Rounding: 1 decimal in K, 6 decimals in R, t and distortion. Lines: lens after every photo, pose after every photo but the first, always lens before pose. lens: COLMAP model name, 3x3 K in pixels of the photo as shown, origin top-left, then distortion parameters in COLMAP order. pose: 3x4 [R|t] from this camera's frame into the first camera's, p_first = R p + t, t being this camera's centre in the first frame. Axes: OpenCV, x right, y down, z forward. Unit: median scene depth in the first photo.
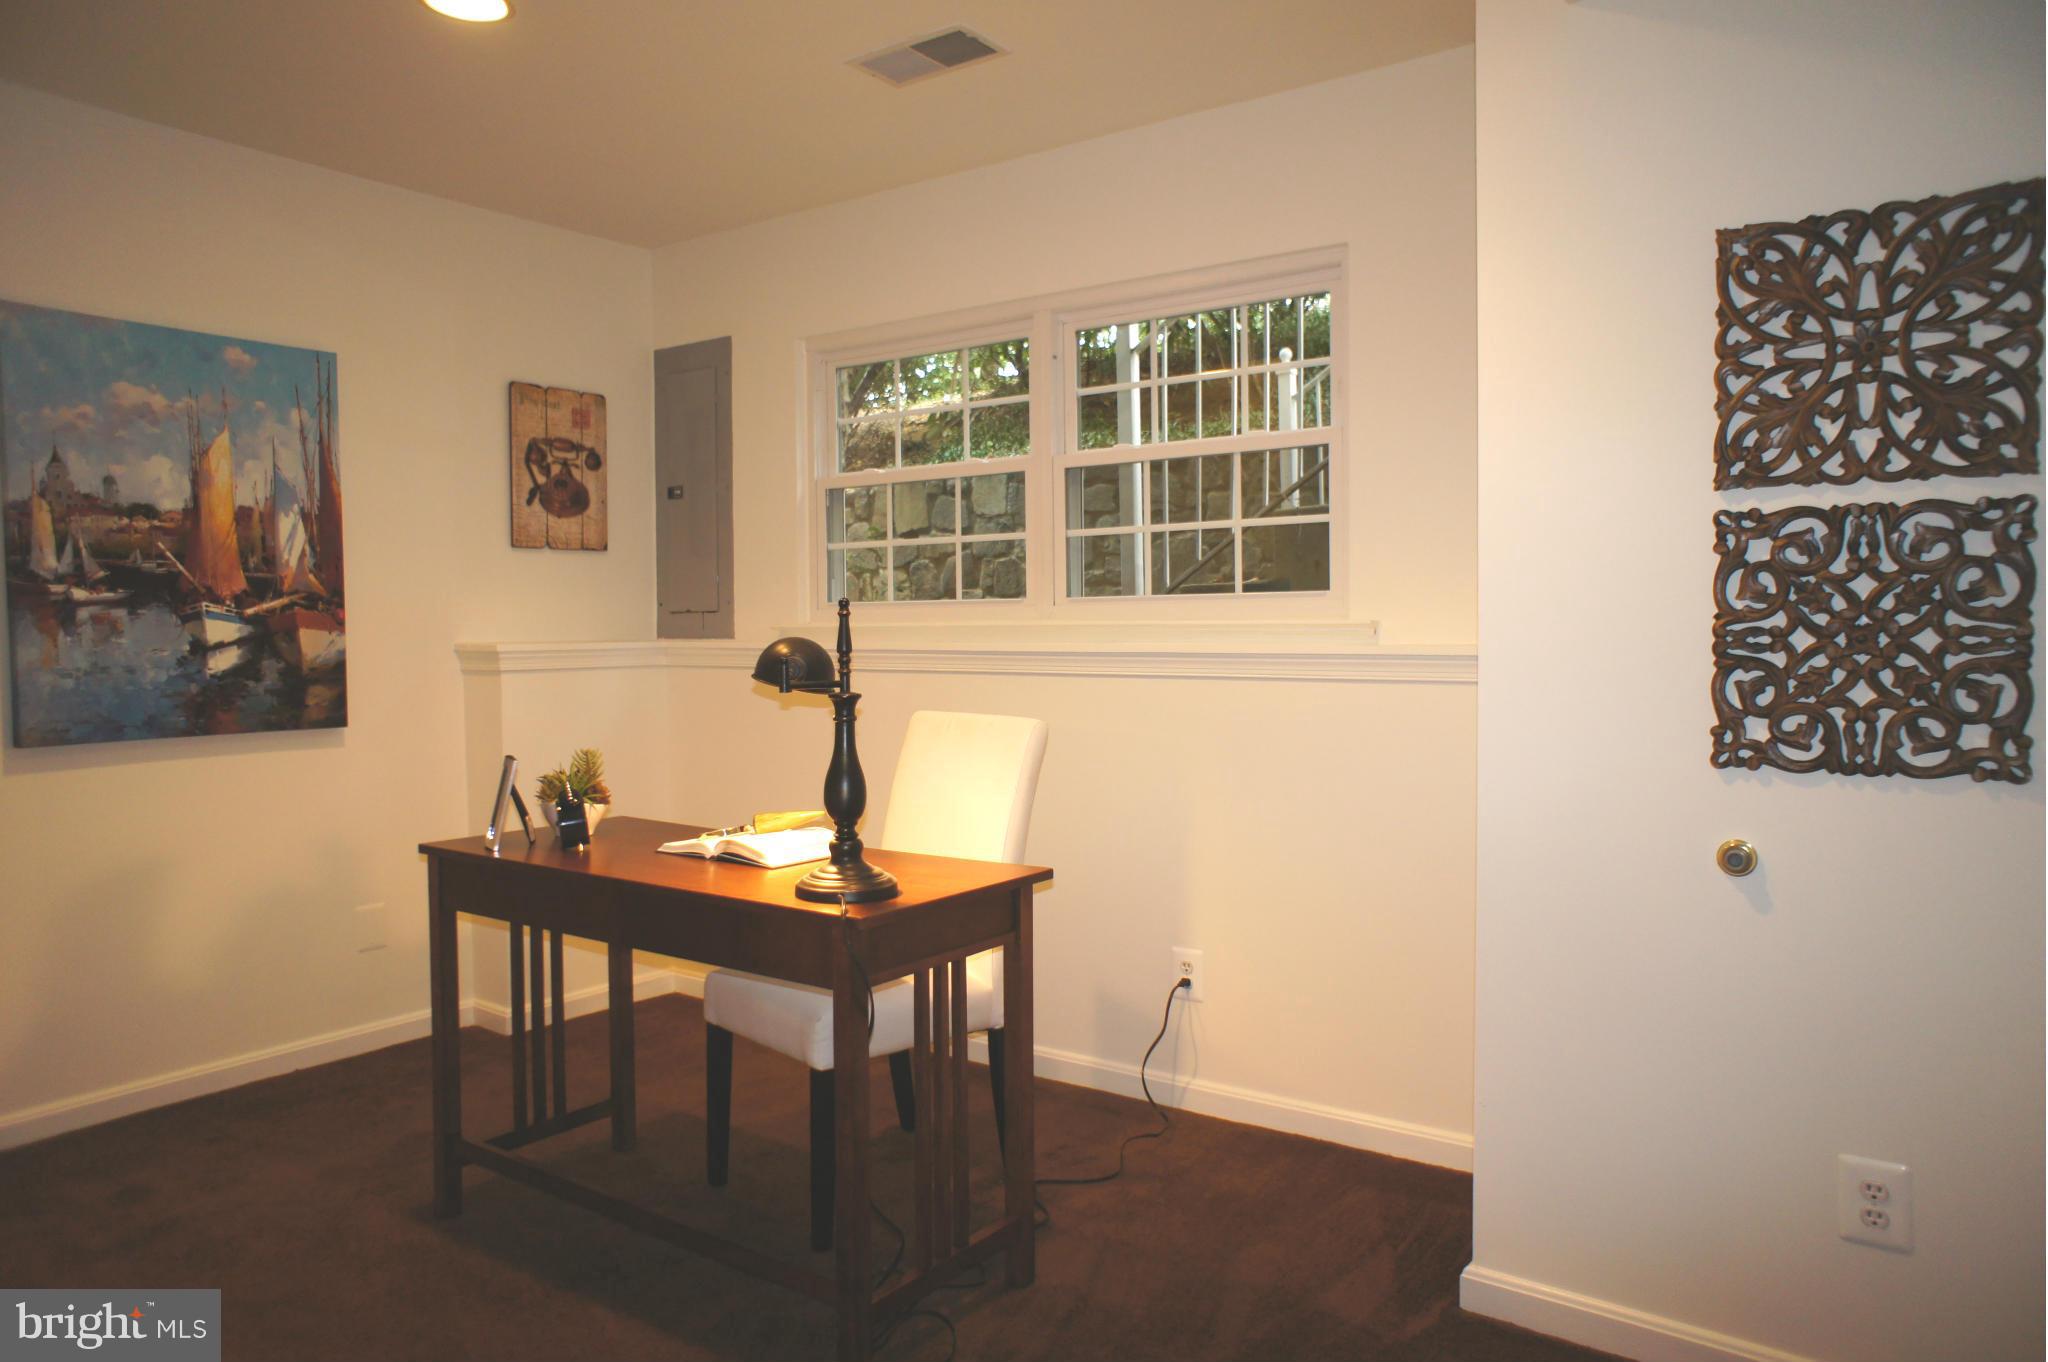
lens RADIAL K [[1394.0, 0, 1020.1], [0, 1394.0, 678.4], [0, 0, 1]] dist [-0.009028, 0.010915]
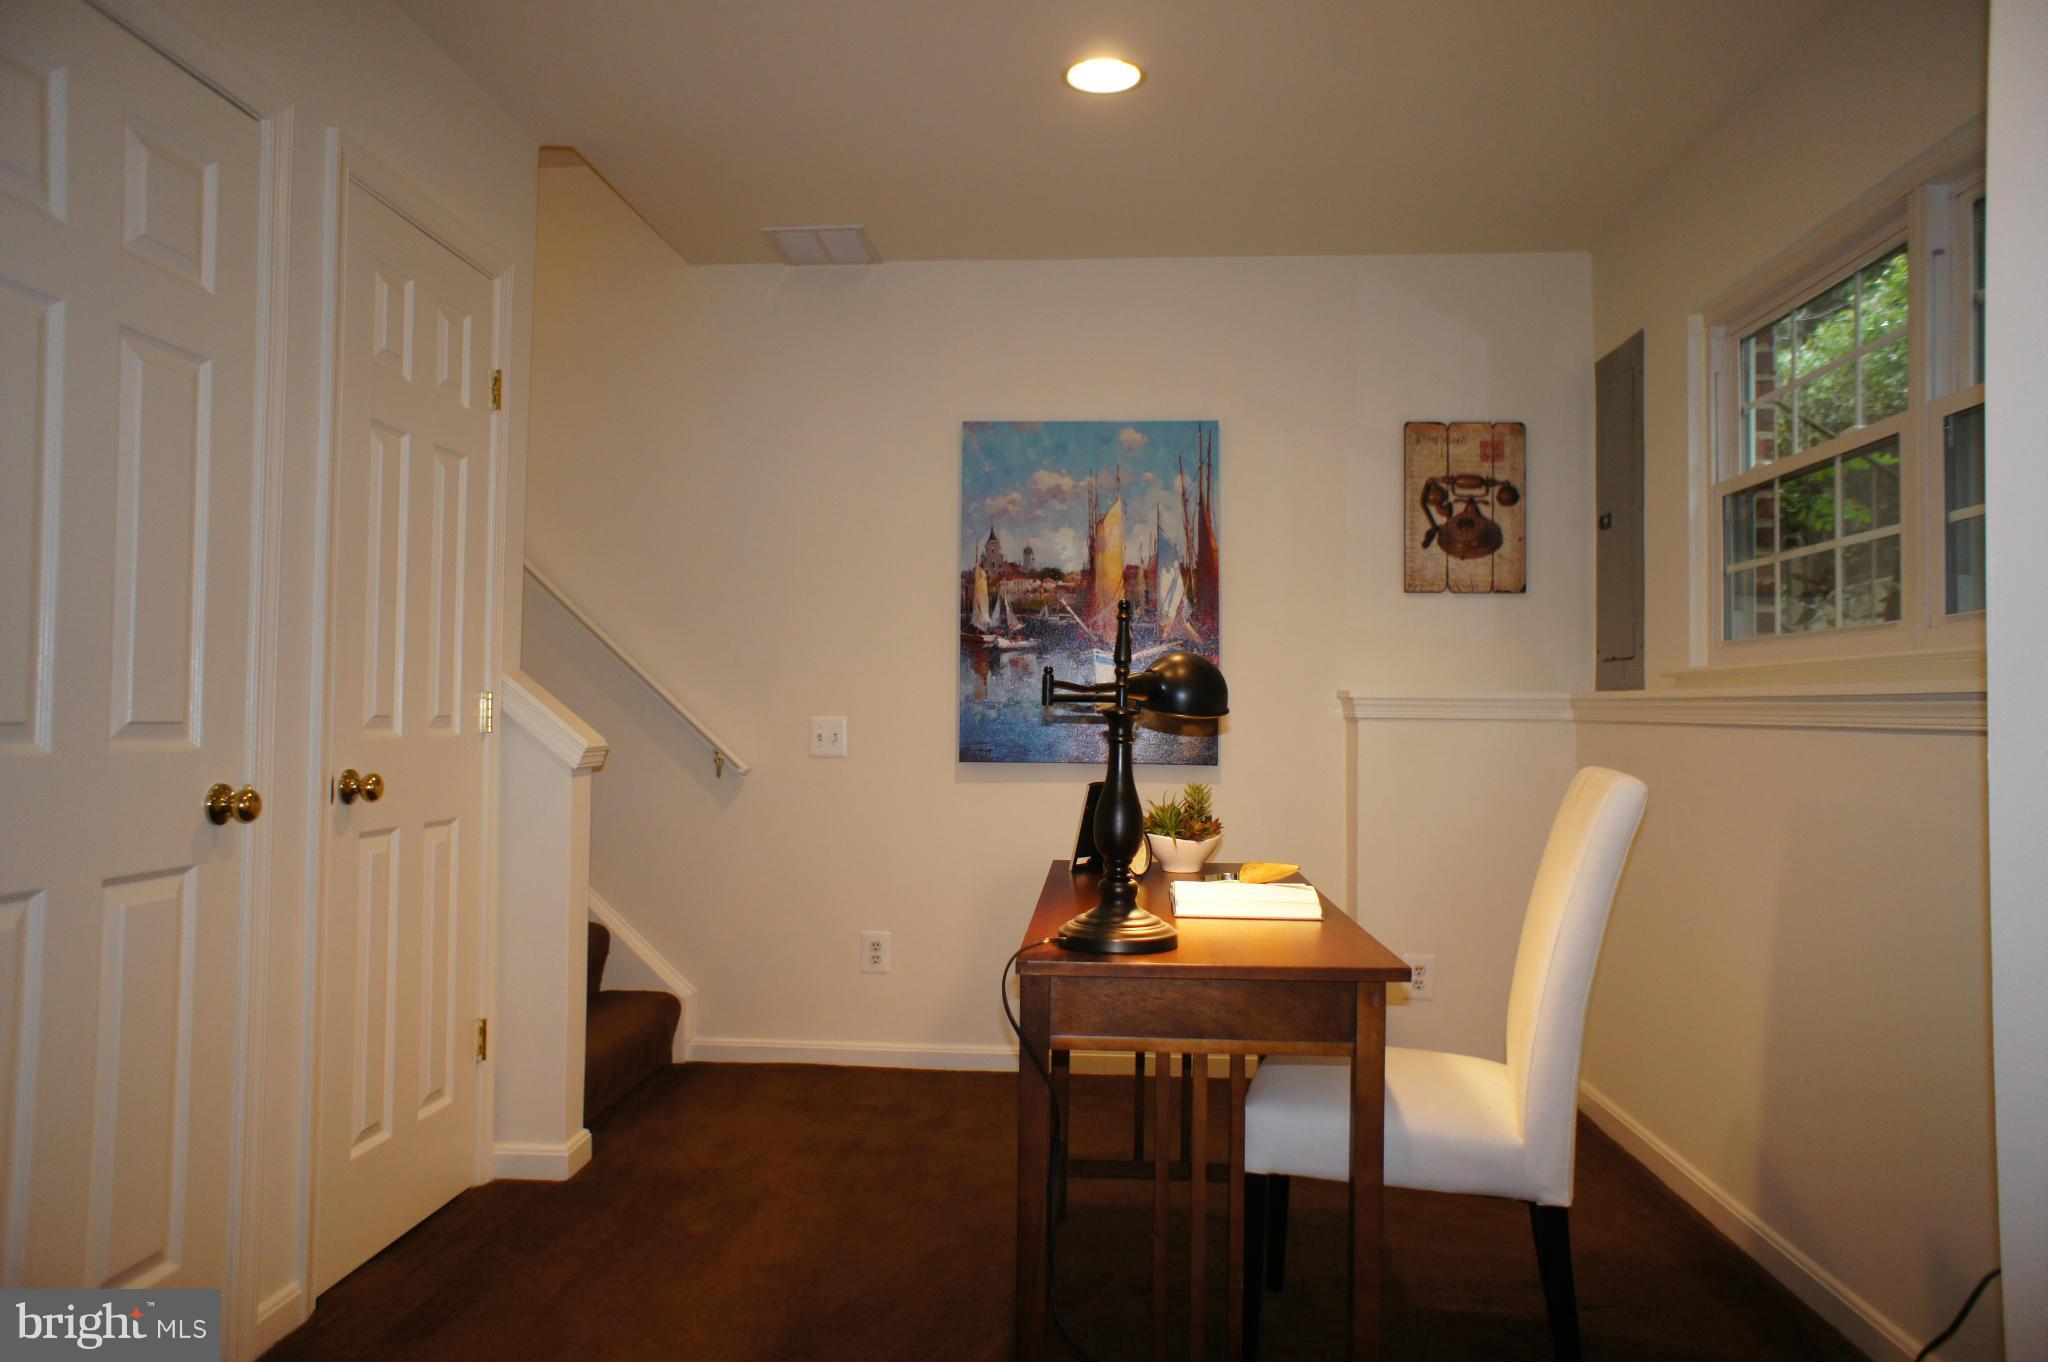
lens RADIAL K [[1394.0, 0, 1022.6], [0, 1394.0, 682.3], [0, 0, 1]] dist [-0.009028, 0.010915]
pose [[0.554655, -0.003432, -0.832074, 0.345340], [-0.046066, 0.998331, -0.034826, 0.016493], [0.830804, 0.057647, 0.553571, 0.293009]]
